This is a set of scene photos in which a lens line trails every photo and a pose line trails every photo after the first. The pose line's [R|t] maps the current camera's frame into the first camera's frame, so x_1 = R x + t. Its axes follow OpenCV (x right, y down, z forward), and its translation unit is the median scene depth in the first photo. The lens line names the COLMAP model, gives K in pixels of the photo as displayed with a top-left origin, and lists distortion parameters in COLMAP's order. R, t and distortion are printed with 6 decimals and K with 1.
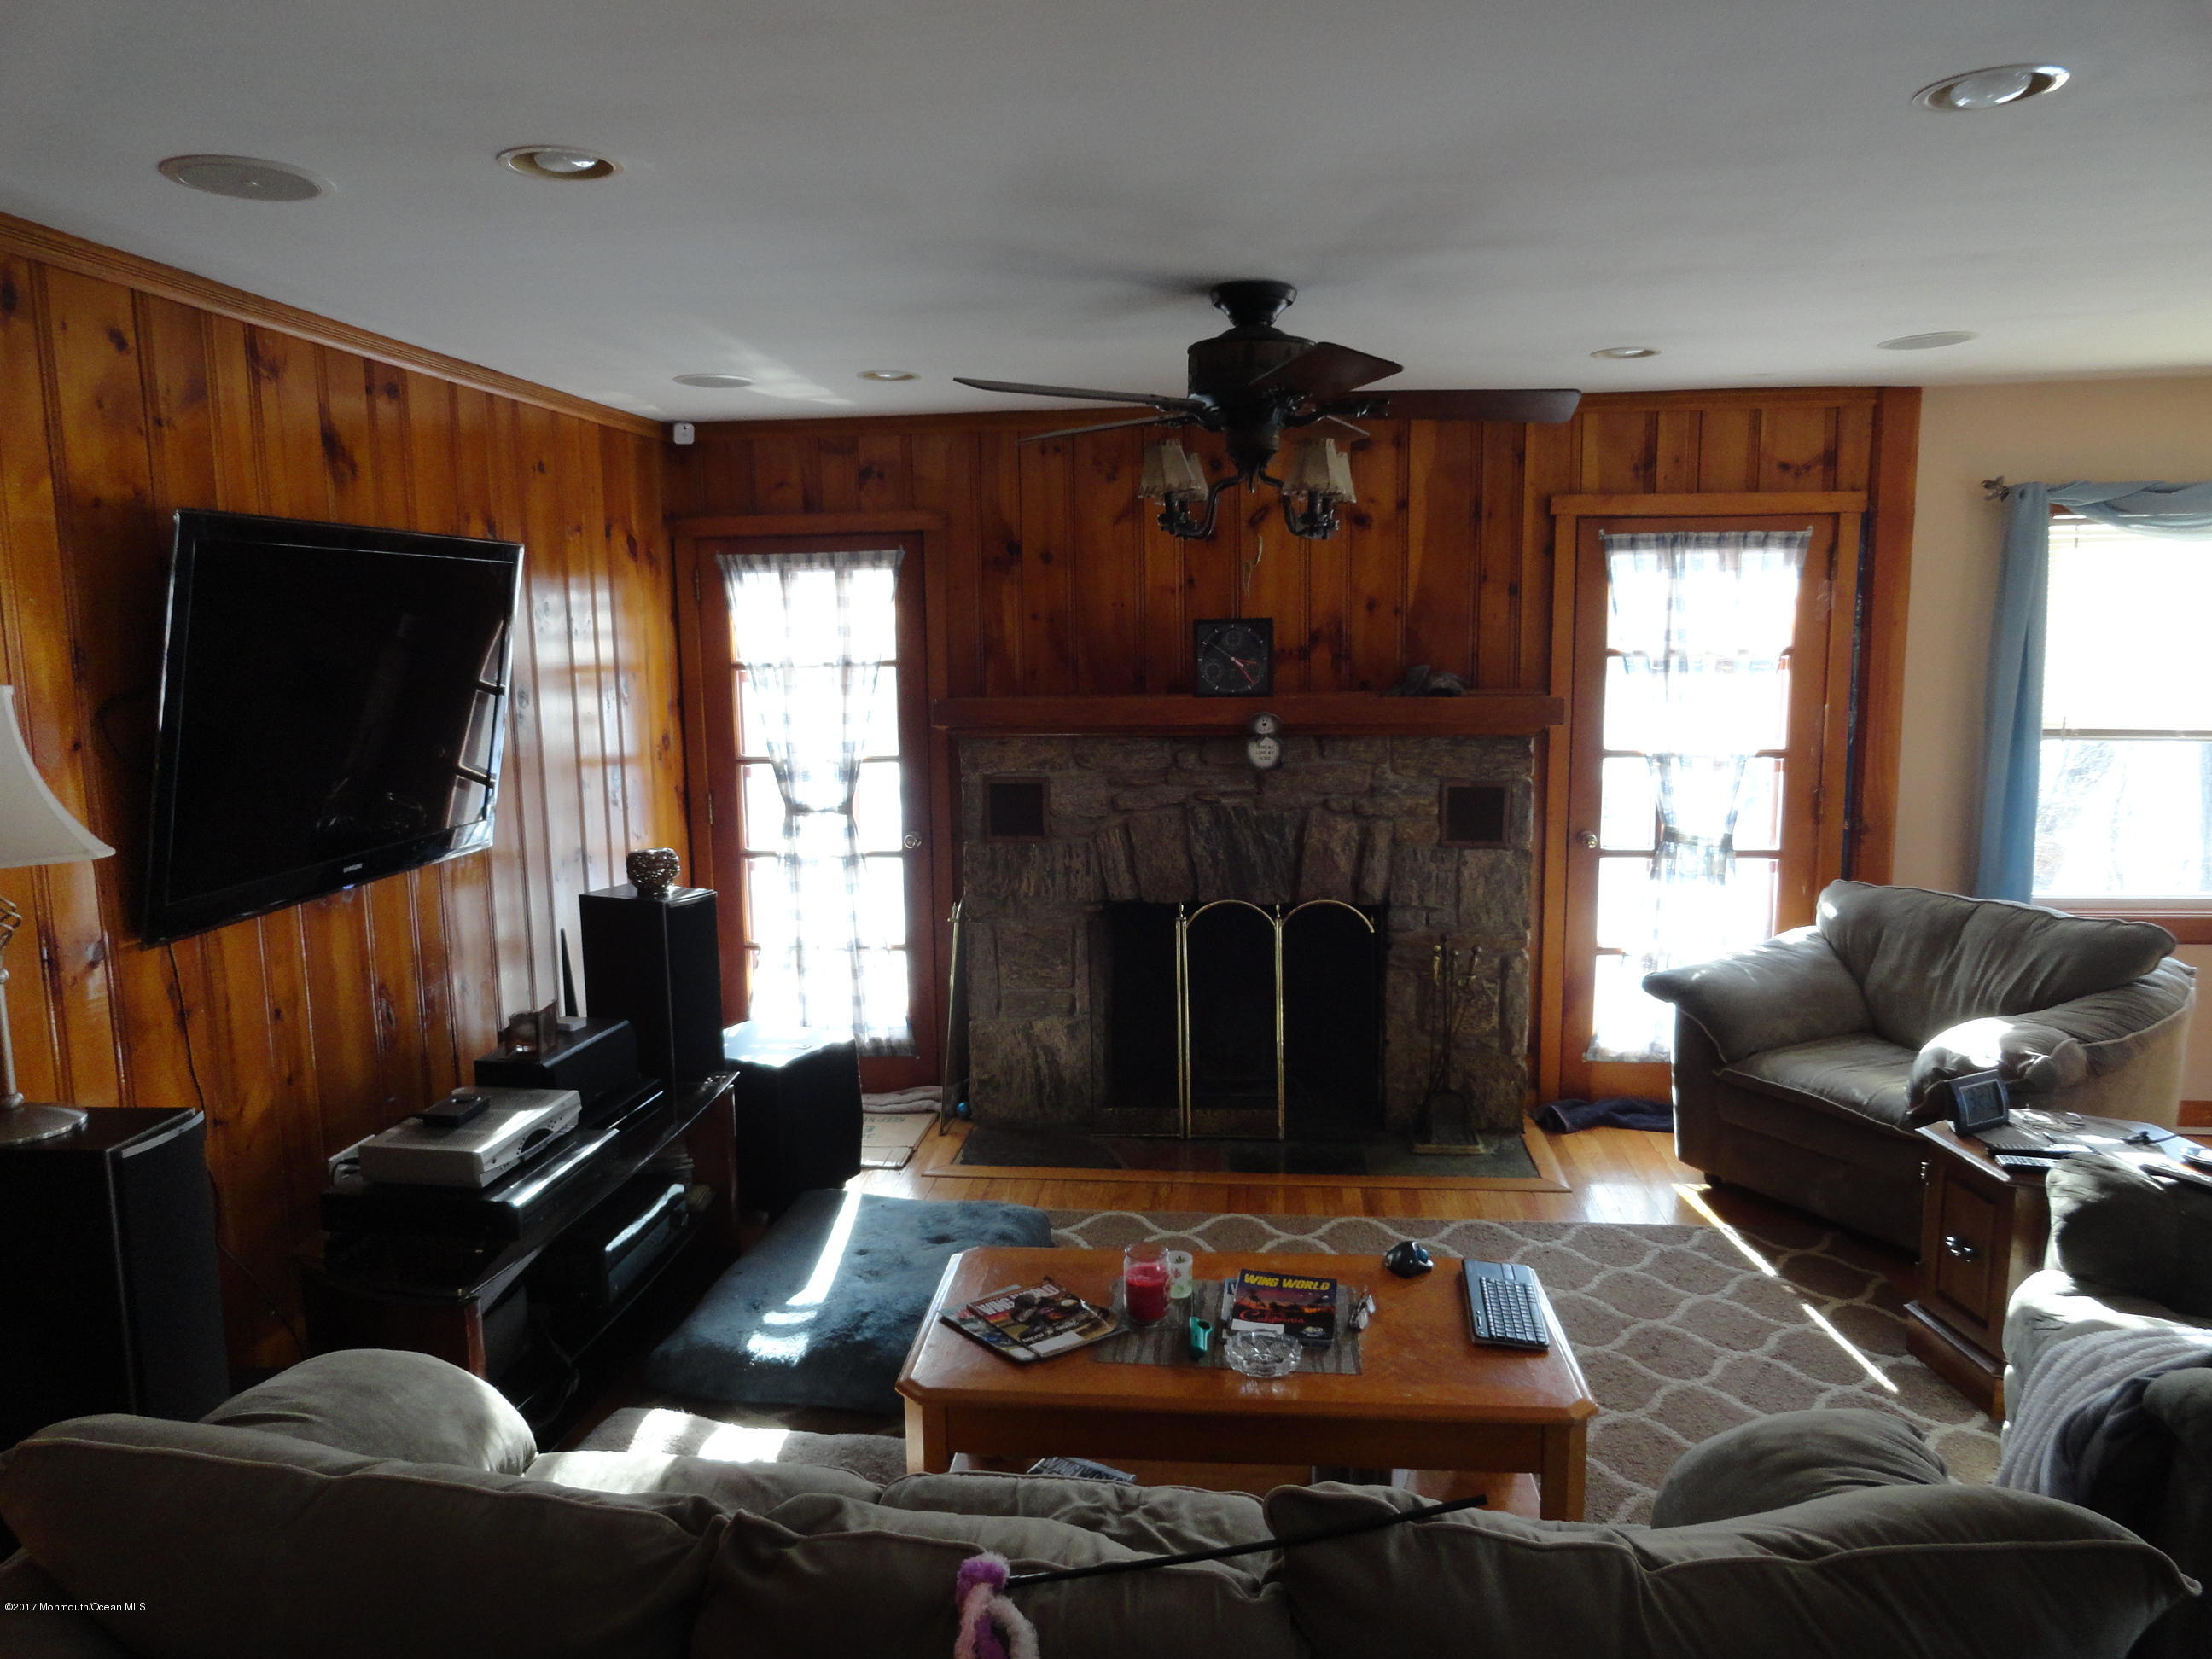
lens RADIAL K [[1528.5, 0, 1106.0], [0, 1528.5, 829.5], [0, 0, 1]] dist [0.002709, 0.004586]
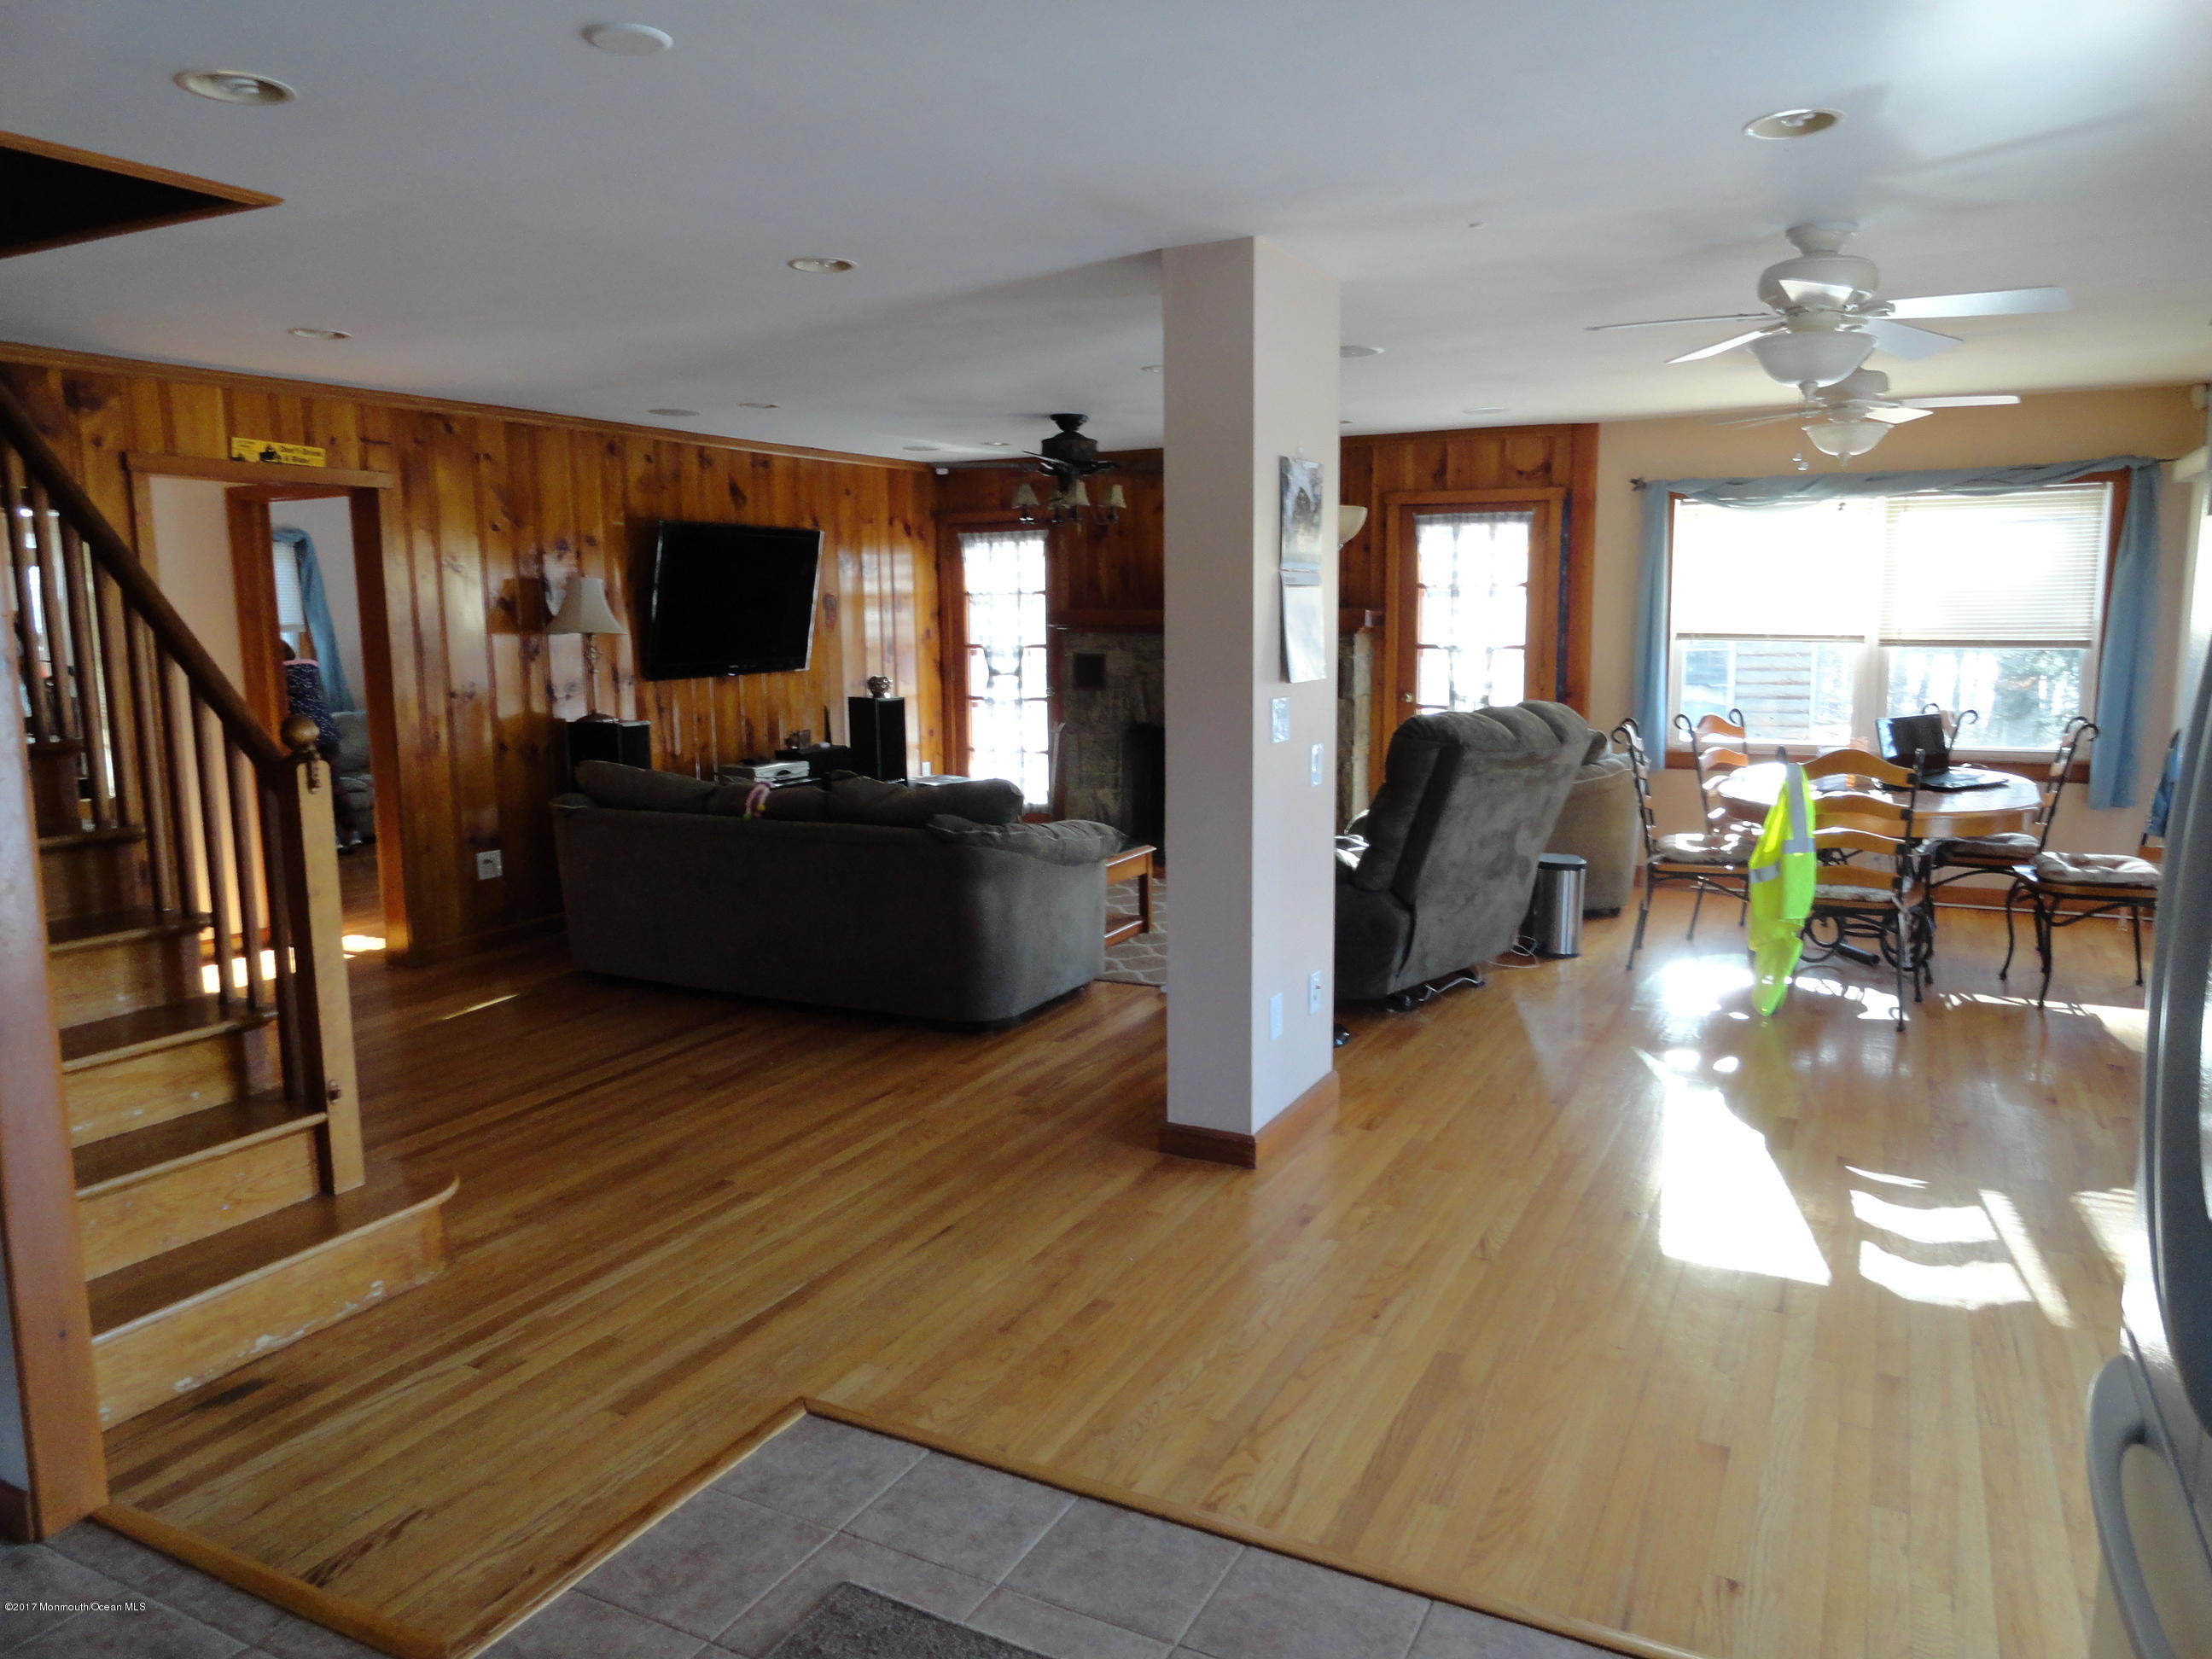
lens RADIAL K [[1528.5, 0, 1106.0], [0, 1528.5, 829.5], [0, 0, 1]] dist [0.002709, 0.004586]
pose [[0.930699, 0.058402, -0.361093, 0.634640], [-0.052929, 0.998284, 0.025038, 0.129237], [0.361935, -0.004190, 0.932194, -0.699045]]
